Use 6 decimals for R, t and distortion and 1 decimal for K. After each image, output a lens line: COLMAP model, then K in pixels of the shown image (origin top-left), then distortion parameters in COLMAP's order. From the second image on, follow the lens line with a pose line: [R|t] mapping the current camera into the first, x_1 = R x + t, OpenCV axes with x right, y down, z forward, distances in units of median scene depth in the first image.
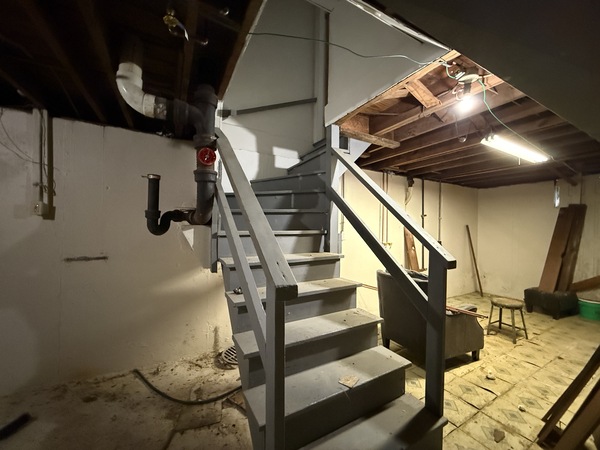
lens RADIAL K [[239.4, 0, 300.4], [0, 239.4, 227.4], [0, 0, 1]] dist [0.000107, 0.000285]
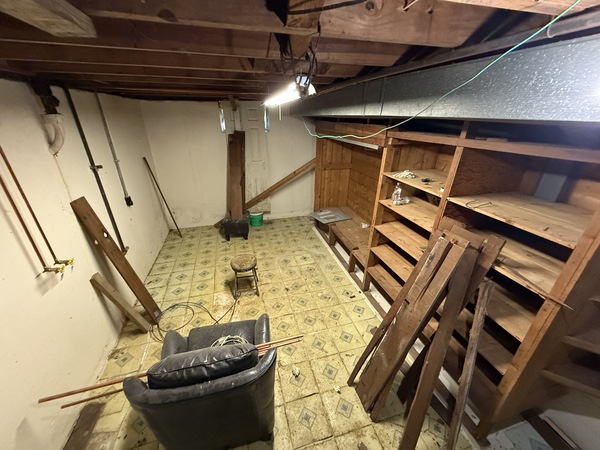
lens RADIAL K [[239.4, 0, 301.4], [0, 239.4, 225.7], [0, 0, 1]] dist [0.000107, 0.000285]
pose [[0.232209, -0.416740, 0.878867, 0.105355], [-0.008603, 0.902650, 0.430290, -0.167710], [-0.972628, -0.107478, 0.206019, 0.446206]]
